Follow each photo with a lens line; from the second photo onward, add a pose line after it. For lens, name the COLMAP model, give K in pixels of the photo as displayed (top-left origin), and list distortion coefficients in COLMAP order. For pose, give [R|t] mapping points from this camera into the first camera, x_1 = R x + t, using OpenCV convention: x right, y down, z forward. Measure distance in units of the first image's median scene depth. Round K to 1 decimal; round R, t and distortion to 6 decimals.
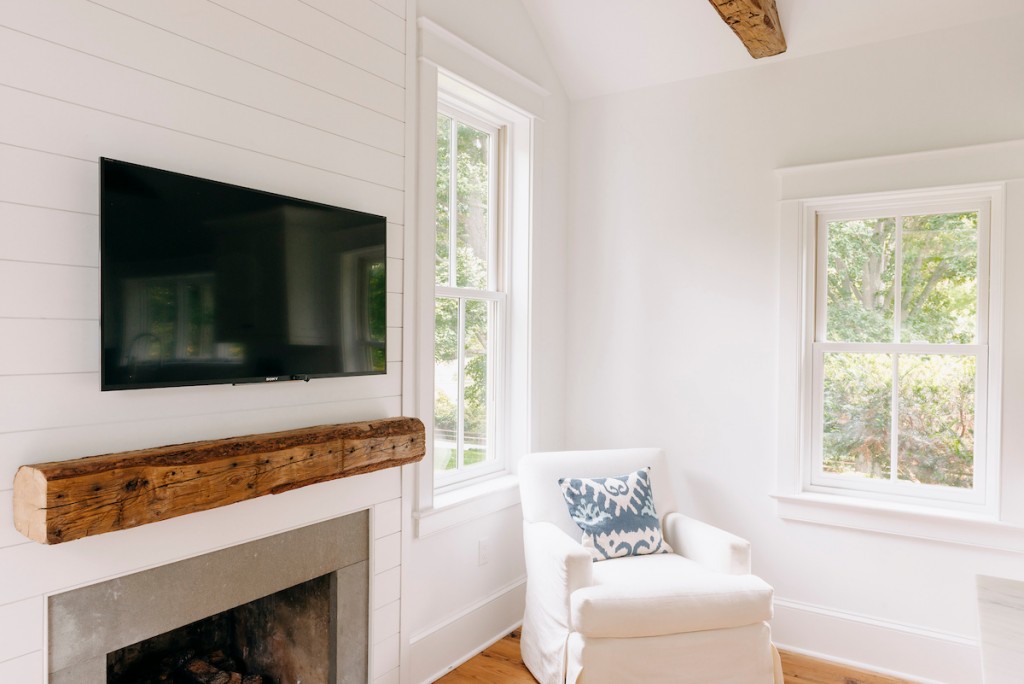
lens RADIAL K [[695.6, 0, 524.5], [0, 695.6, 345.4], [0, 0, 1]] dist [-0.002879, -0.006345]
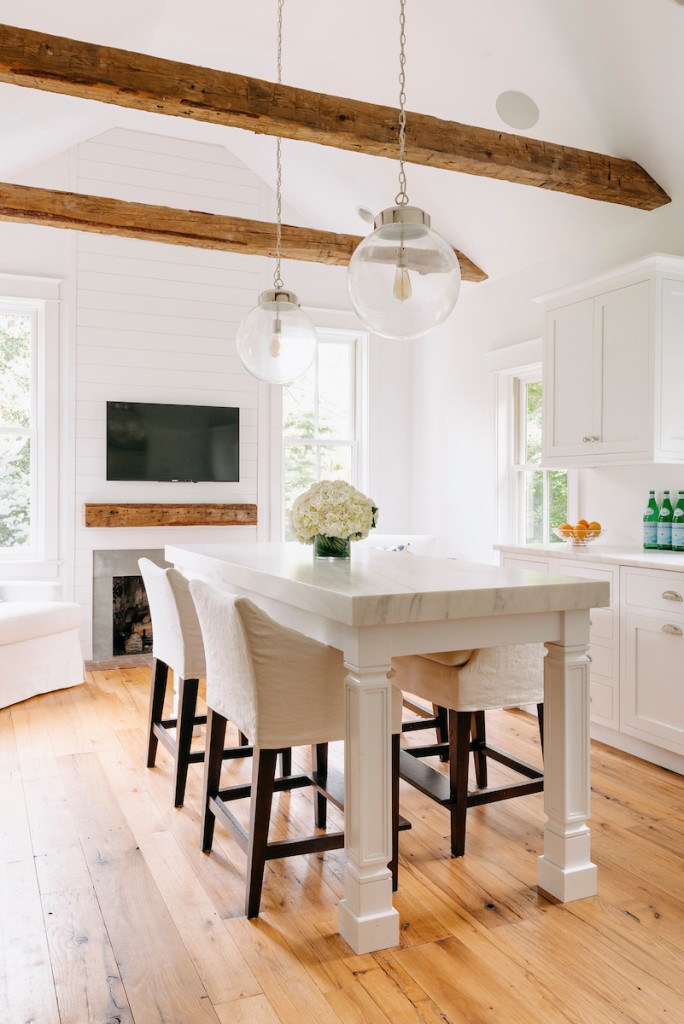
lens RADIAL K [[807.8, 0, 328.2], [0, 807.8, 493.5], [0, 0, 1]] dist [0.003683, -0.018941]
pose [[0.828569, -0.005221, -0.559863, 1.404489], [-0.004108, 0.999873, -0.015404, 0.113840], [0.559872, 0.015064, 0.828442, -0.880276]]
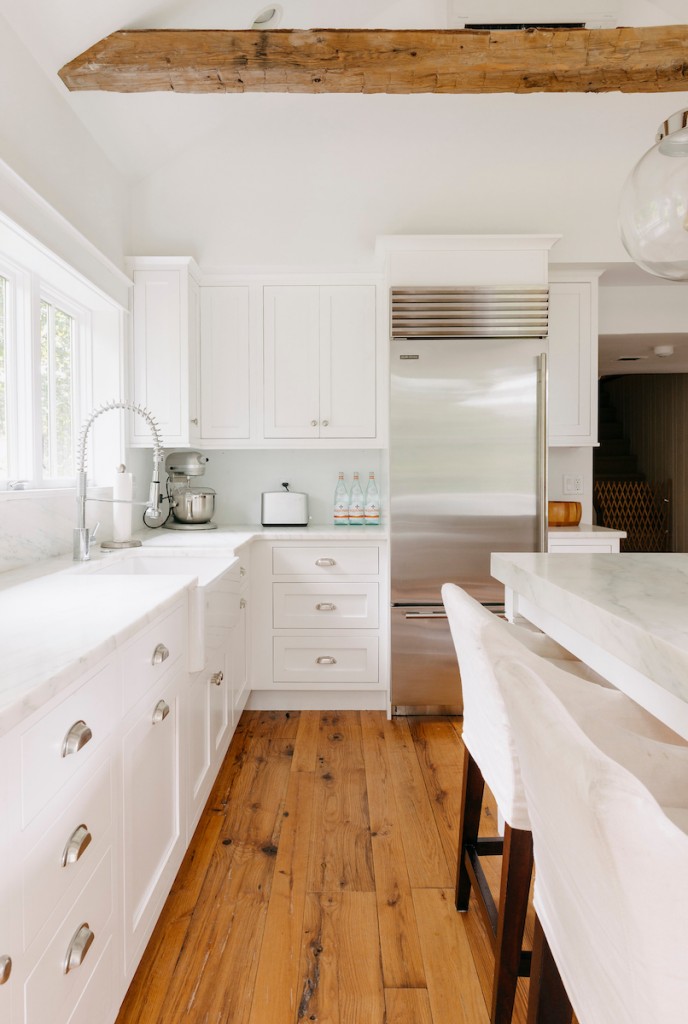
lens RADIAL K [[699.9, 0, 326.8], [0, 699.9, 495.6], [0, 0, 1]] dist [-0.010205, 0.004442]
pose [[-0.520812, -0.033468, 0.853015, 0.428110], [0.009663, 0.998936, 0.045093, 0.077291], [-0.853617, 0.031728, -0.519934, 0.833402]]
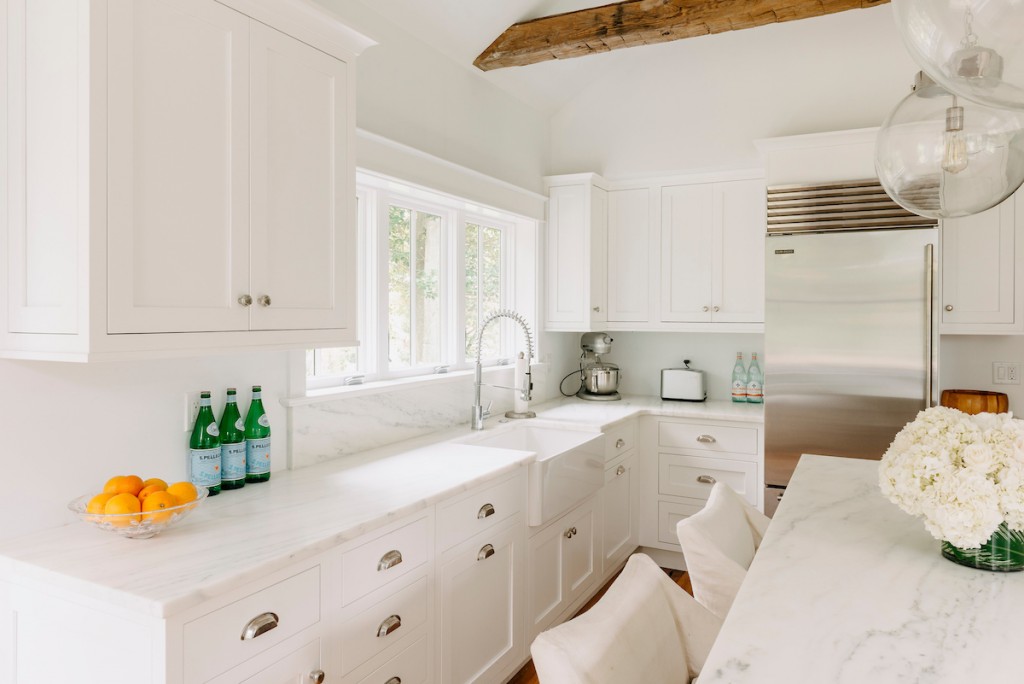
lens RADIAL K [[695.6, 0, 506.2], [0, 695.6, 322.2], [0, 0, 1]] dist [-0.002879, -0.006345]
pose [[-0.078314, -0.020553, 0.996717, 0.131969], [0.010645, 0.999713, 0.021451, -0.022495], [-0.996872, 0.012290, -0.078073, 0.659758]]
